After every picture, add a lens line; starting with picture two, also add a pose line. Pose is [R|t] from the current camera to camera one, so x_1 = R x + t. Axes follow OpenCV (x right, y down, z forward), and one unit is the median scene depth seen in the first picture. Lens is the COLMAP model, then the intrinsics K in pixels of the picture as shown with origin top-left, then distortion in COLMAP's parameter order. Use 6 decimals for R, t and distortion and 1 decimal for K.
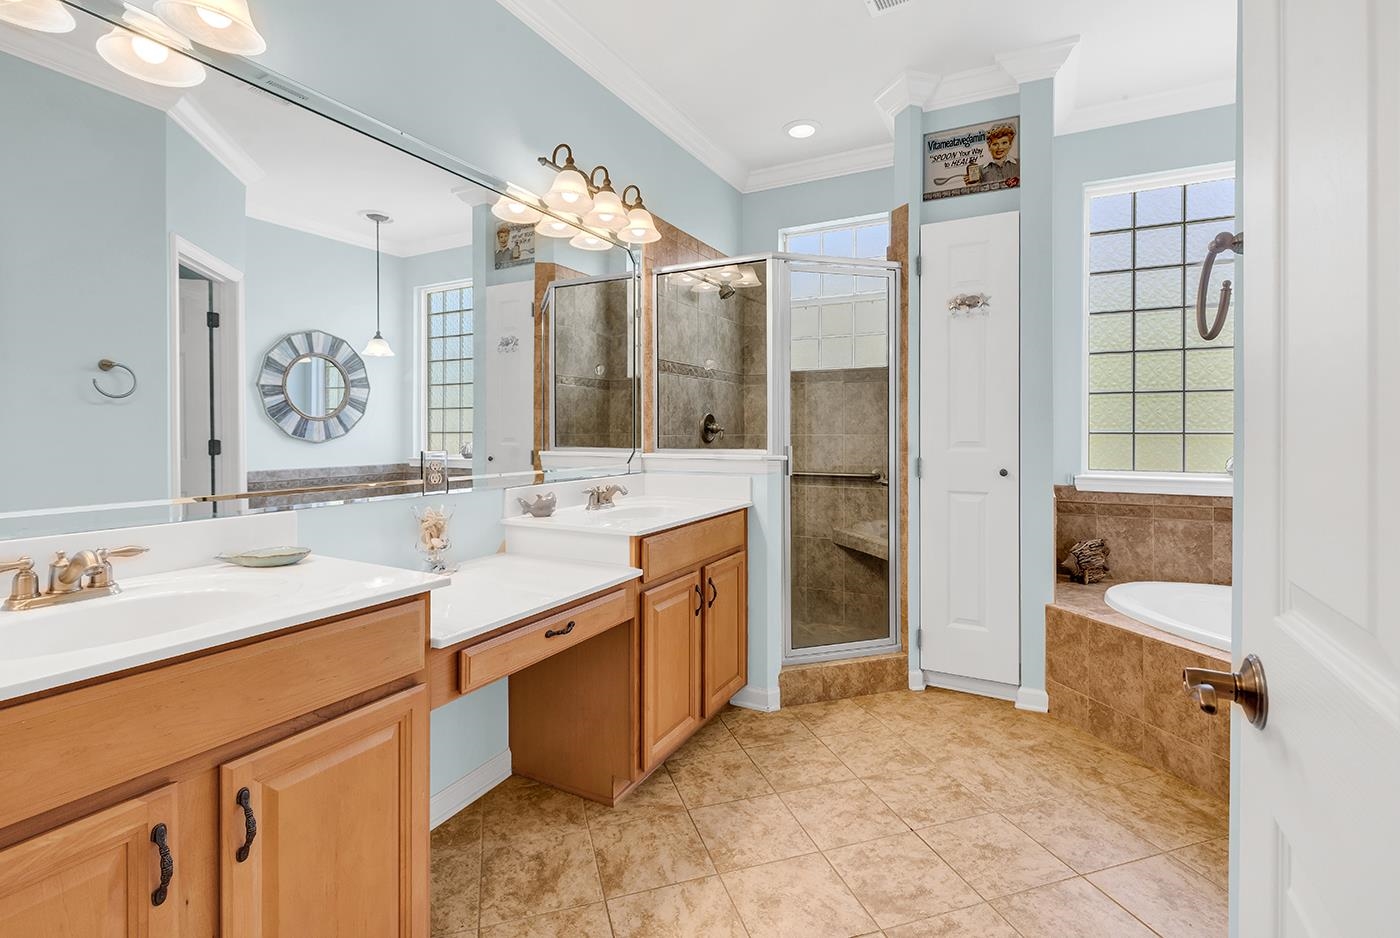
lens RADIAL K [[639.5, 0, 710.8], [0, 639.5, 438.1], [0, 0, 1]] dist [0.005417, 0.000348]
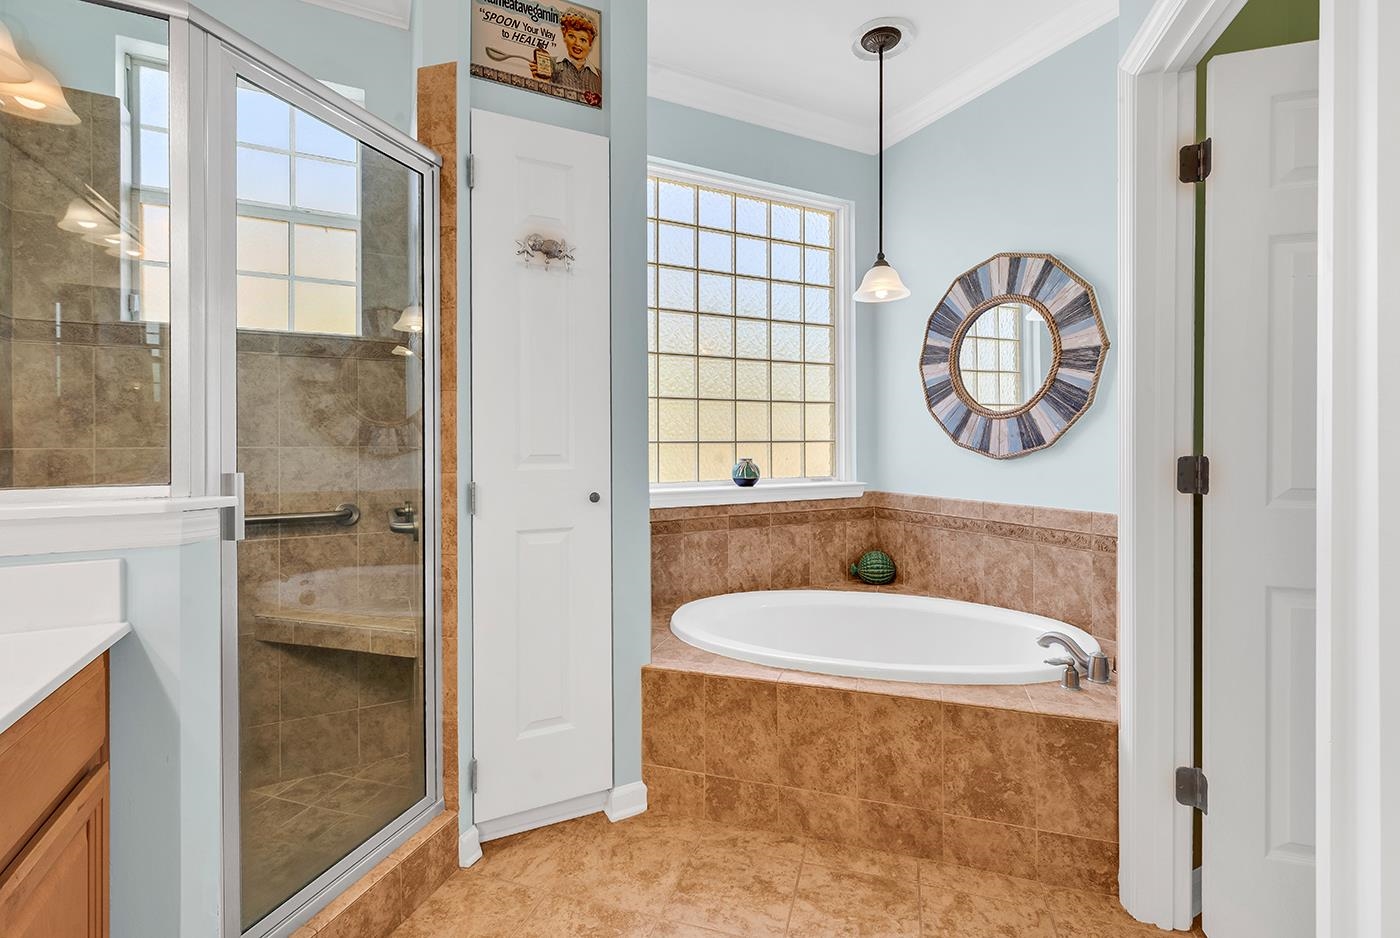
lens RADIAL K [[639.5, 0, 710.8], [0, 639.5, 438.1], [0, 0, 1]] dist [0.005417, 0.000348]
pose [[0.578459, -0.000039, 0.815712, -0.048122], [0.011955, 0.999893, -0.008430, -0.004370], [-0.815624, 0.014628, 0.578397, 0.476133]]
